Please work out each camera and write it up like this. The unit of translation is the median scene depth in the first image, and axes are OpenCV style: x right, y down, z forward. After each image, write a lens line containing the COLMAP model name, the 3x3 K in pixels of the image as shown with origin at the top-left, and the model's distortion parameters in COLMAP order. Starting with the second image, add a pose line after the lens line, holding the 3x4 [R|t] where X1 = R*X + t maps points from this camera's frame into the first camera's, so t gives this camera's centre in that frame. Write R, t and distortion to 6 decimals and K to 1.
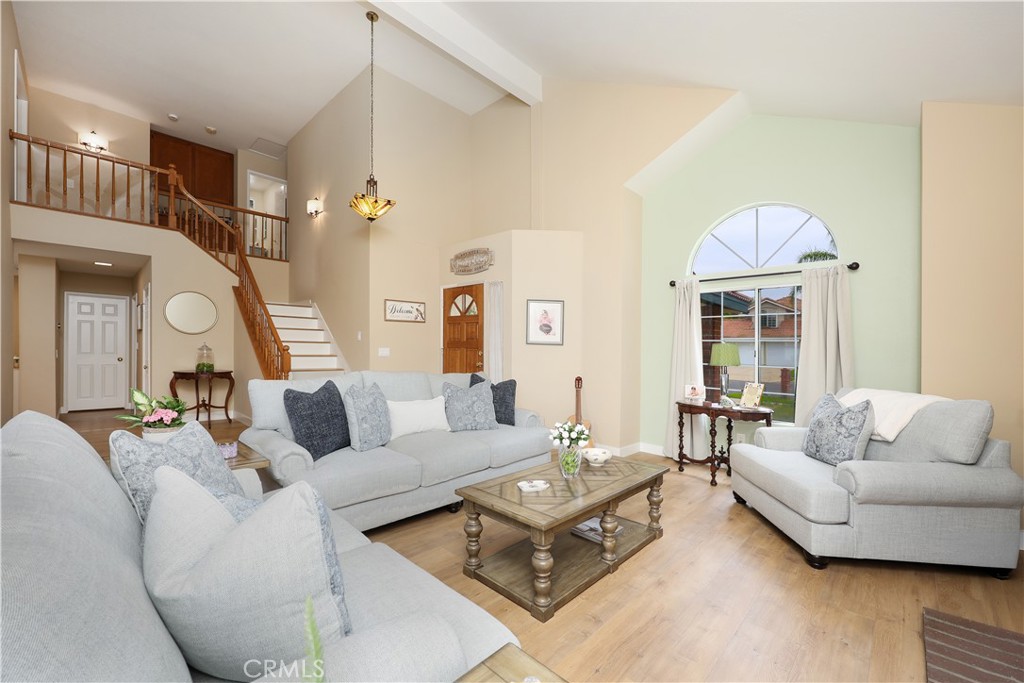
lens RADIAL K [[411.8, 0, 514.8], [0, 411.8, 344.6], [0, 0, 1]] dist [0.003218, -0.000880]
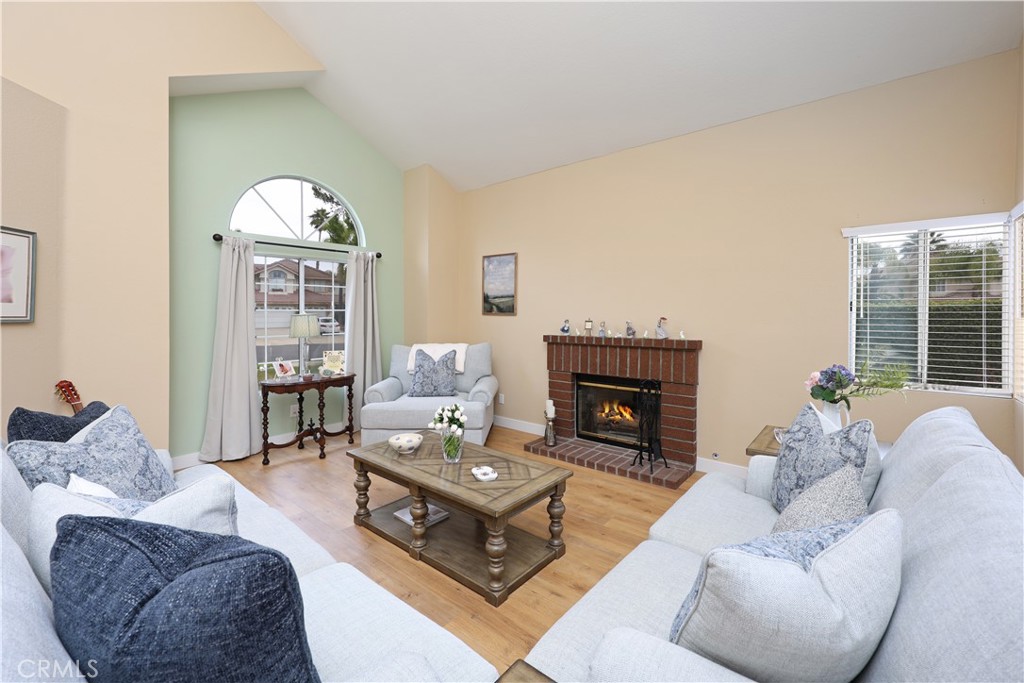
lens RADIAL K [[411.8, 0, 521.7], [0, 411.8, 320.3], [0, 0, 1]] dist [0.003218, -0.000880]
pose [[-0.074242, -0.035457, 0.996610, -0.391965], [-0.008707, 0.999353, 0.034906, -0.023735], [-0.997202, -0.006086, -0.074503, 0.419452]]
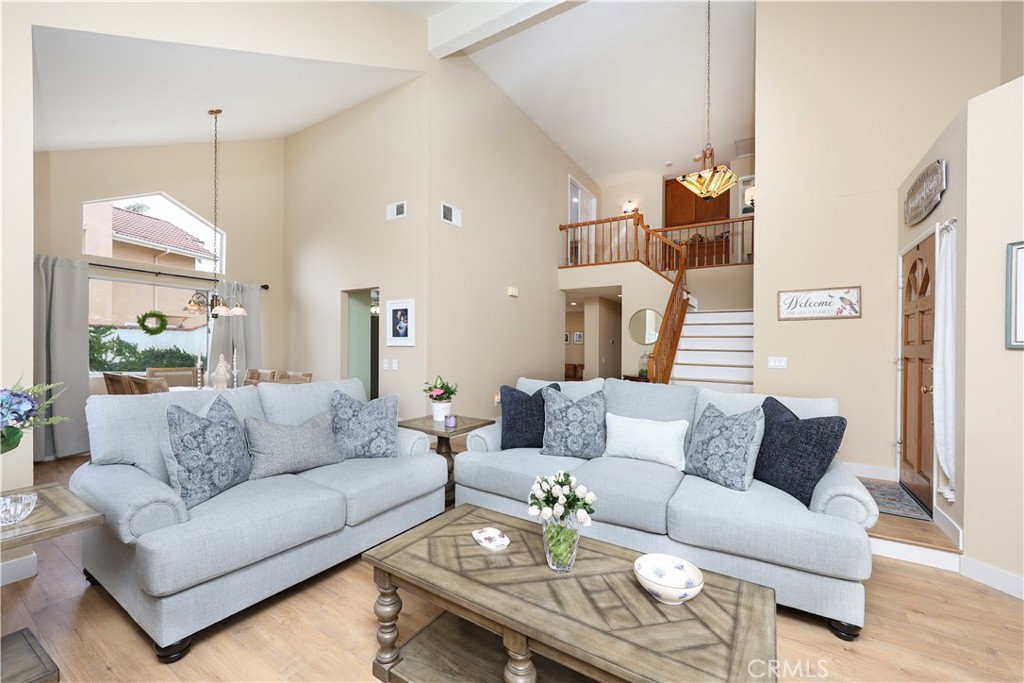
lens RADIAL K [[411.8, 0, 506.9], [0, 411.8, 343.9], [0, 0, 1]] dist [0.003218, -0.000880]
pose [[0.194214, -0.023146, -0.980686, 0.328941], [-0.005703, 0.999678, -0.024724, 0.006702], [0.980943, 0.010395, 0.194019, 0.375417]]
